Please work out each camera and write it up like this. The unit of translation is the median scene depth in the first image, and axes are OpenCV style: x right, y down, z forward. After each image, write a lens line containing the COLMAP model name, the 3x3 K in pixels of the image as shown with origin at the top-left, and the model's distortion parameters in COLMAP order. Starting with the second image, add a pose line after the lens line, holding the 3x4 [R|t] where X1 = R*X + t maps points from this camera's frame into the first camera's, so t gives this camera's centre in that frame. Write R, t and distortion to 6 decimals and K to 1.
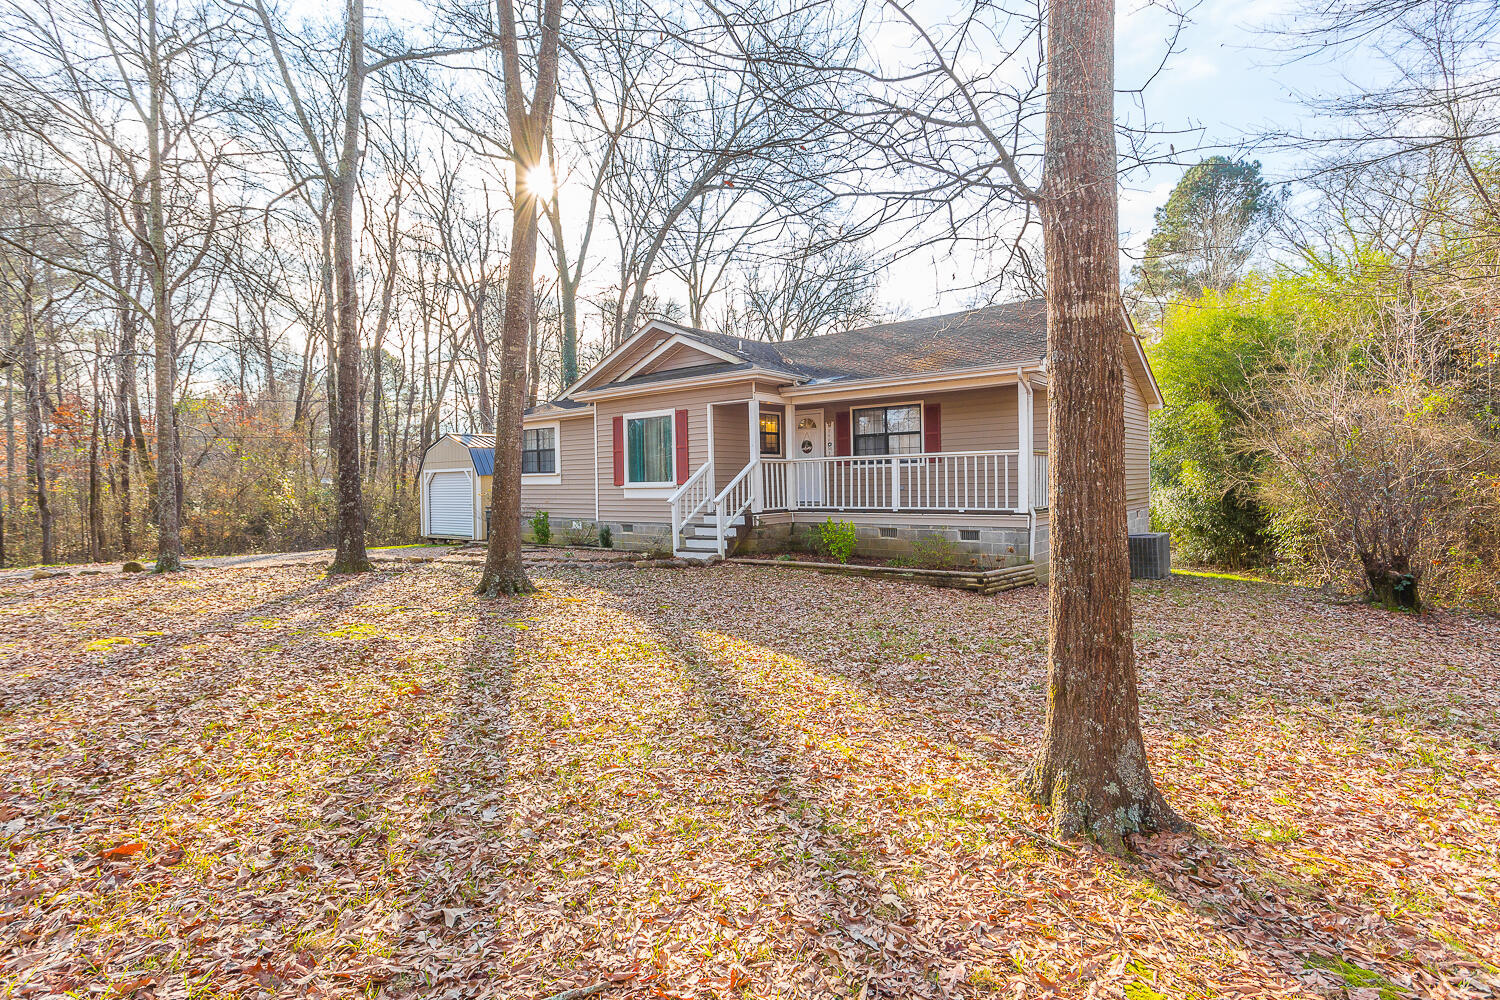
lens RADIAL K [[733.5, 0, 750.2], [0, 733.5, 494.3], [0, 0, 1]] dist [-0.003036, -0.000140]
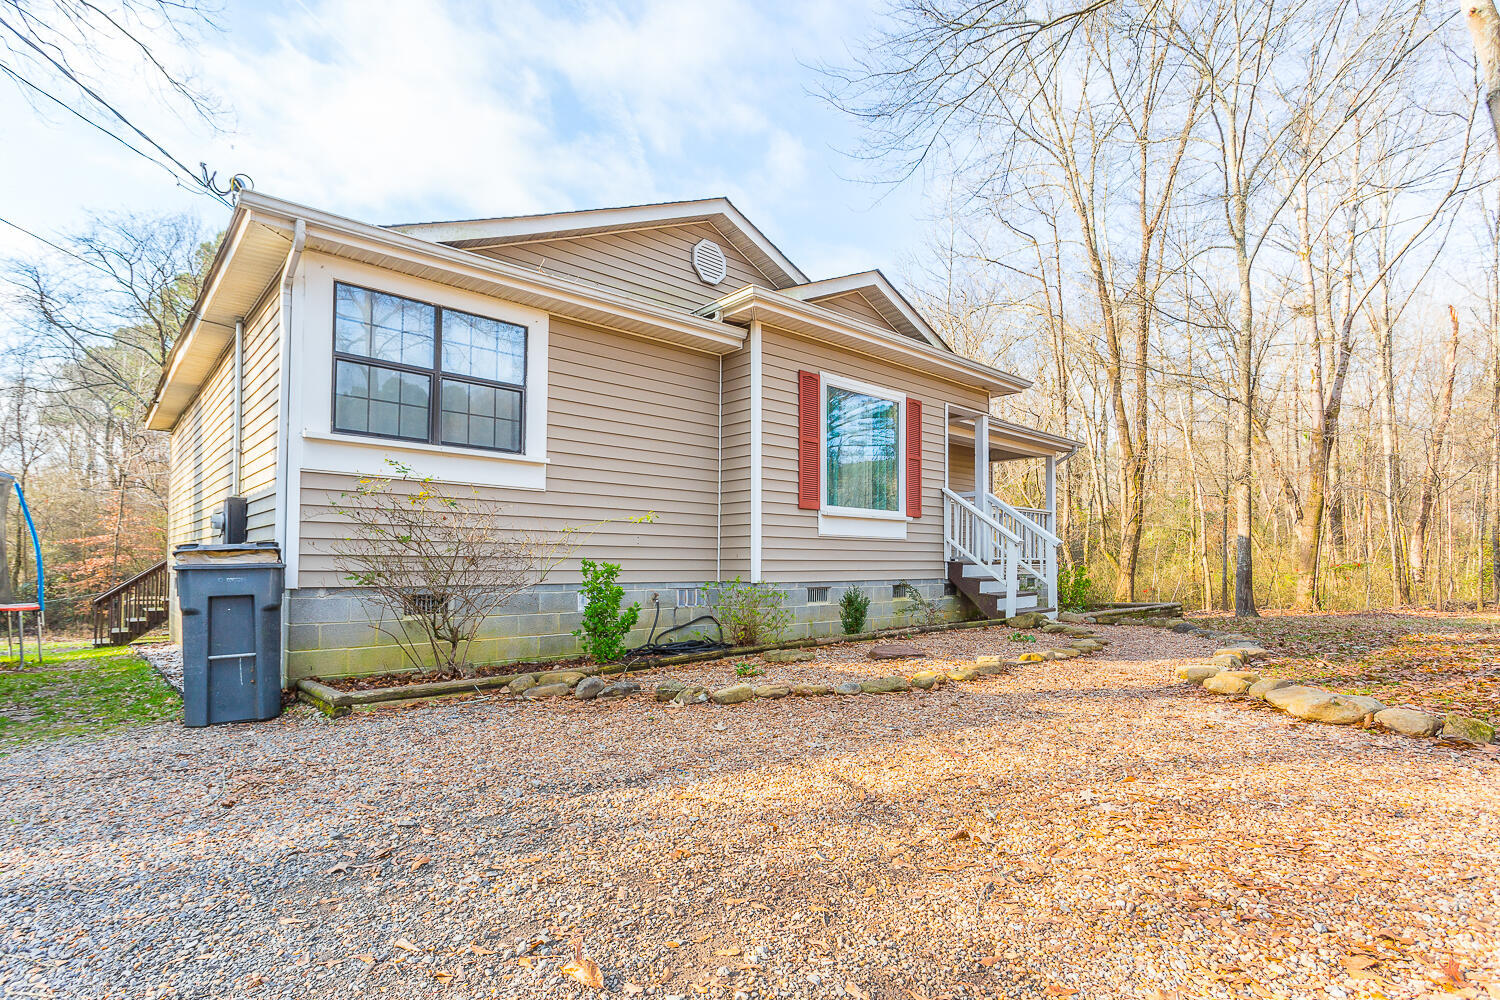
lens RADIAL K [[733.5, 0, 730.8], [0, 733.5, 545.6], [0, 0, 1]] dist [-0.003036, -0.000140]
pose [[0.161806, 0.038926, 0.986055, -0.760751], [0.006939, 0.999152, -0.040582, 0.036755], [-0.986798, 0.013409, 0.161398, 1.086450]]
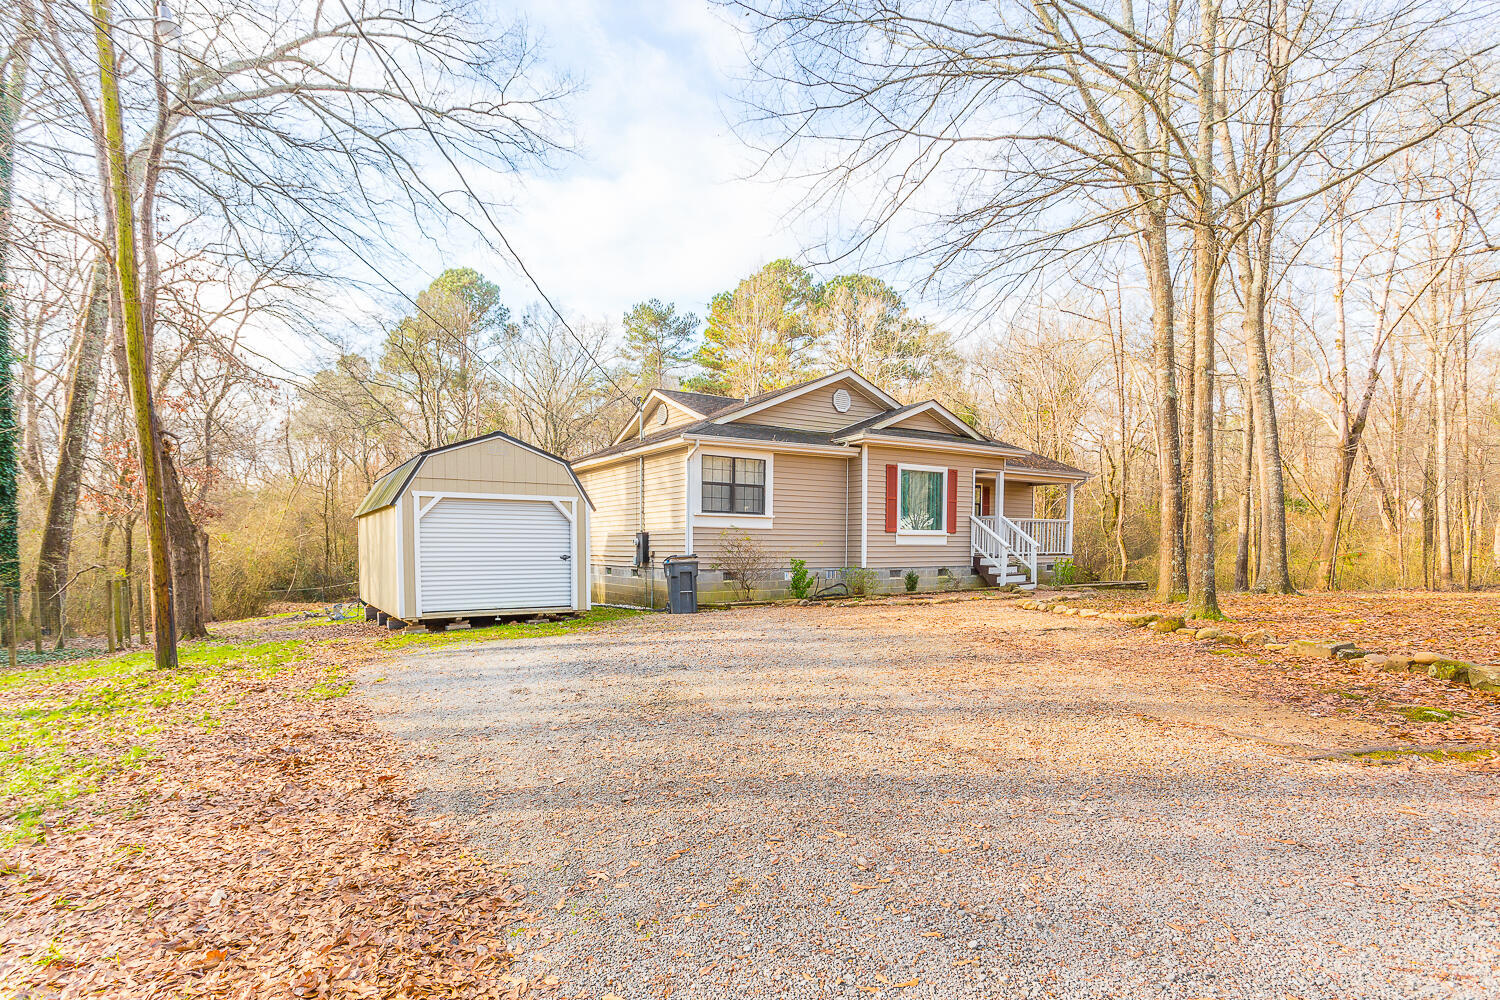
lens RADIAL K [[733.5, 0, 700.9], [0, 733.5, 584.3], [0, 0, 1]] dist [-0.003036, -0.000140]
pose [[0.354128, -0.029354, 0.934736, -1.380782], [0.009231, 0.999568, 0.027892, 0.033552], [-0.935152, -0.001249, 0.354246, 0.989190]]
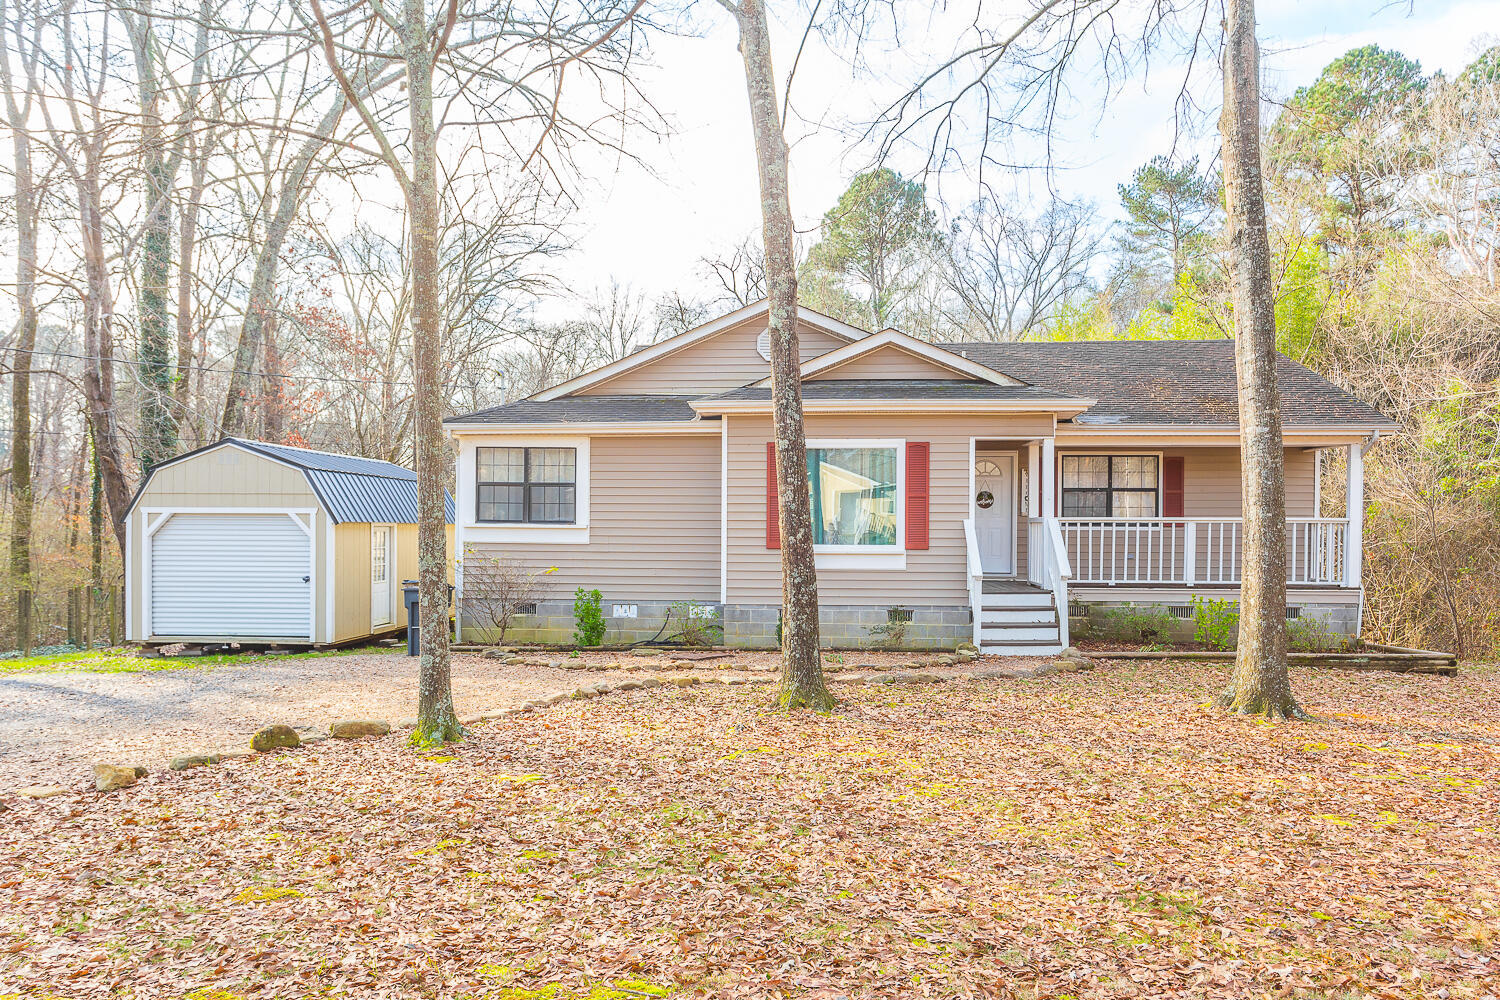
lens RADIAL K [[1037.0, 0, 749.1], [0, 1037.0, 554.3], [0, 0, 1]] dist [0.002057, 0.000157]
pose [[0.825202, 0.006769, 0.564797, -0.802240], [-0.008431, 0.999964, 0.000333, -0.008012], [-0.564774, -0.005037, 0.825230, 0.287221]]
